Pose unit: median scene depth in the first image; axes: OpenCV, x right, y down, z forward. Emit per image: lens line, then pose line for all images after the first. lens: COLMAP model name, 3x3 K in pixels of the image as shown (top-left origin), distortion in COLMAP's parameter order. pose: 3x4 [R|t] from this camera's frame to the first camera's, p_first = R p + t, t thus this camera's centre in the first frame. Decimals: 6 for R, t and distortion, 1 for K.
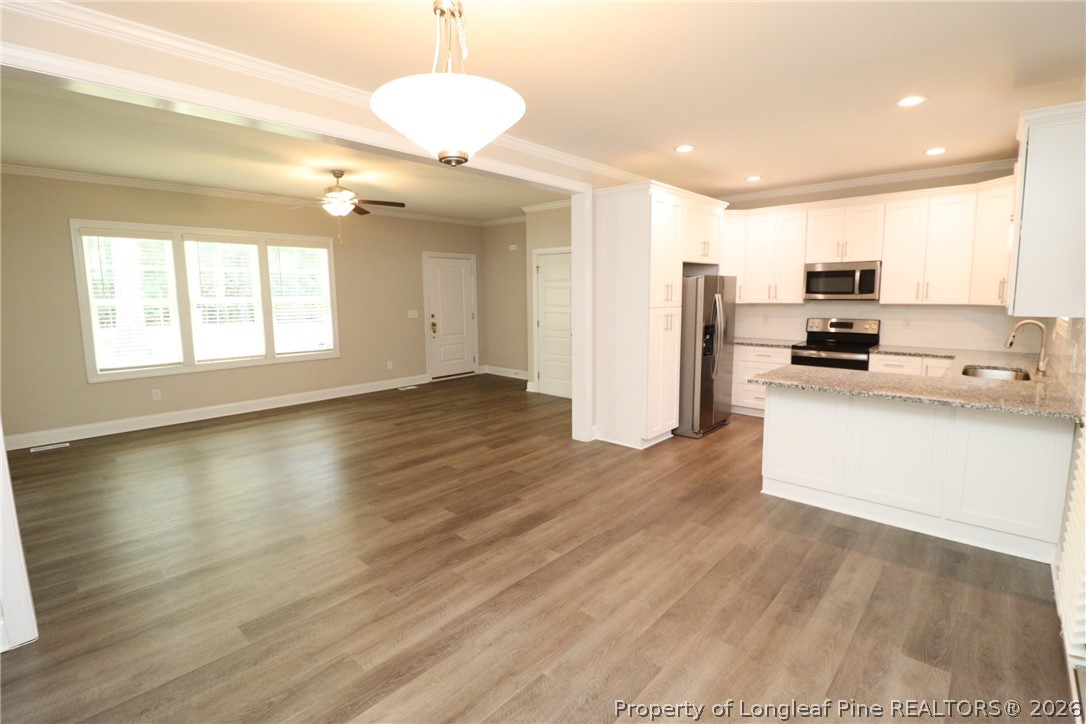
lens RADIAL K [[502.4, 0, 557.0], [0, 502.4, 355.1], [0, 0, 1]] dist [-0.001327, -0.010898]
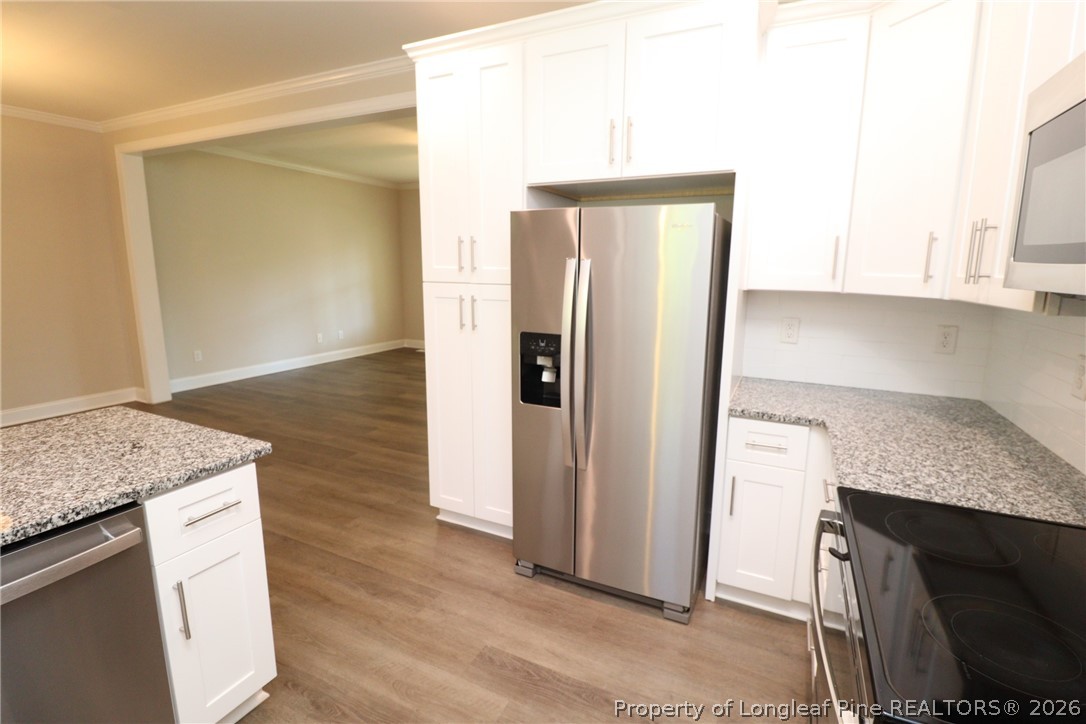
lens RADIAL K [[502.4, 0, 557.0], [0, 502.4, 355.1], [0, 0, 1]] dist [-0.001327, -0.010898]
pose [[0.279992, 0.177383, -0.943472, 0.778584], [-0.136848, 0.980120, 0.143661, -0.115268], [0.950199, 0.088888, 0.298700, 0.986520]]
